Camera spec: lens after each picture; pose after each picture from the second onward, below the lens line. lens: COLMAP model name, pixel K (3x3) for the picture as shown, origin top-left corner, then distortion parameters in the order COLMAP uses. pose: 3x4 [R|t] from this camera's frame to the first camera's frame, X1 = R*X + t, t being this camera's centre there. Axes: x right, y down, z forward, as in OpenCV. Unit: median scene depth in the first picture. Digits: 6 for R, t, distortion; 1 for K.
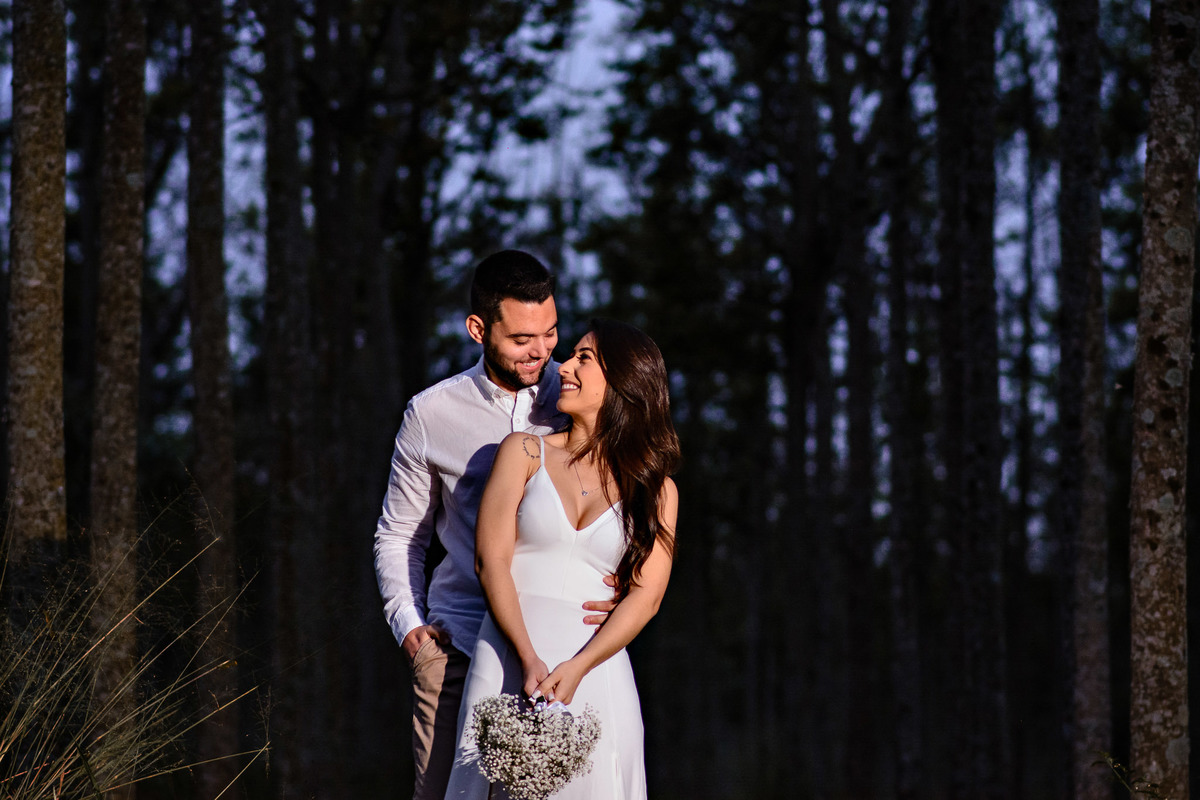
lens RADIAL K [[4462.2, 0, 599.0], [0, 4462.2, 400.7], [0, 0, 1]] dist [-0.000177, 0.000000]
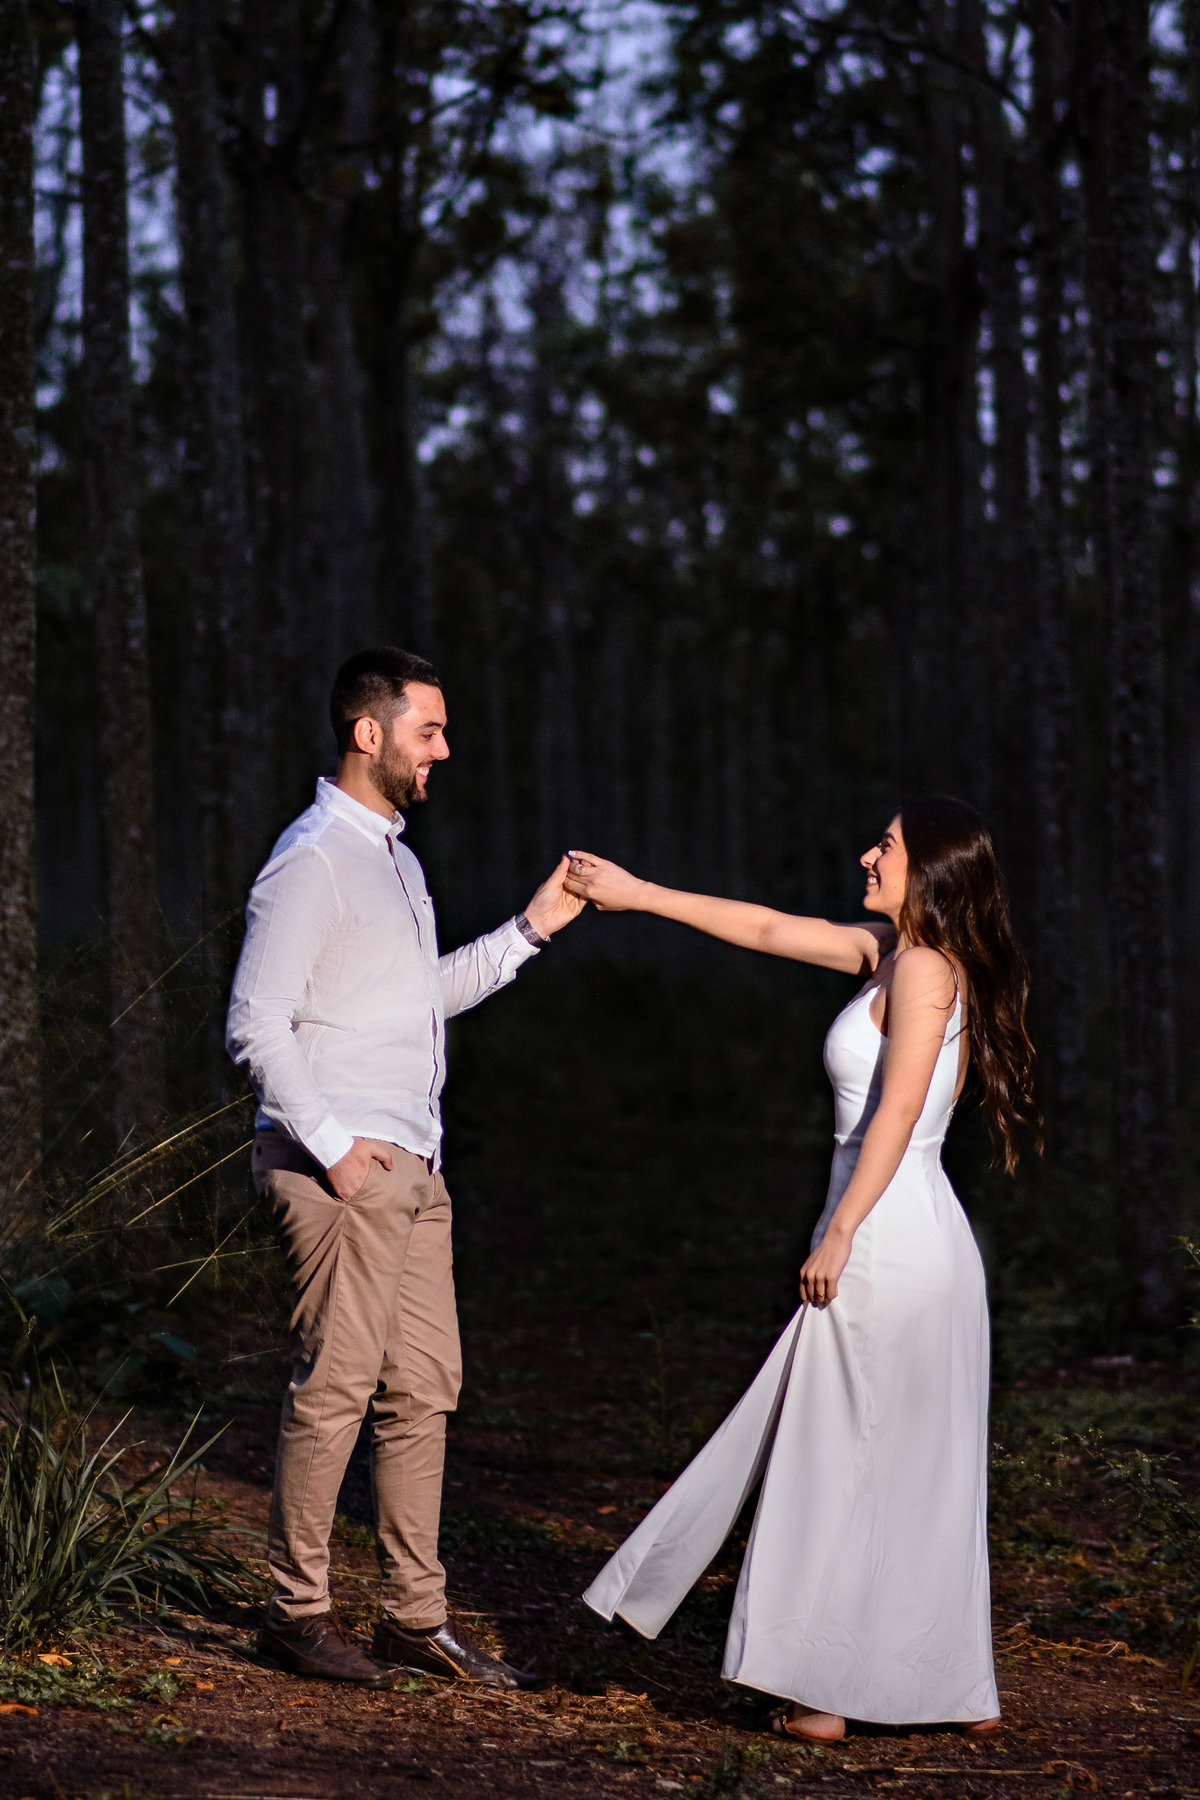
lens RADIAL K [[6693.2, 0, 601.1], [0, 6693.2, 899.3], [0, 0, 1]] dist [-0.000177, 0.000000]
pose [[0.999804, -0.015523, -0.012264, 0.011160], [0.016399, 0.997057, 0.074884, -0.054688], [0.011066, -0.075071, 0.997117, -0.184288]]
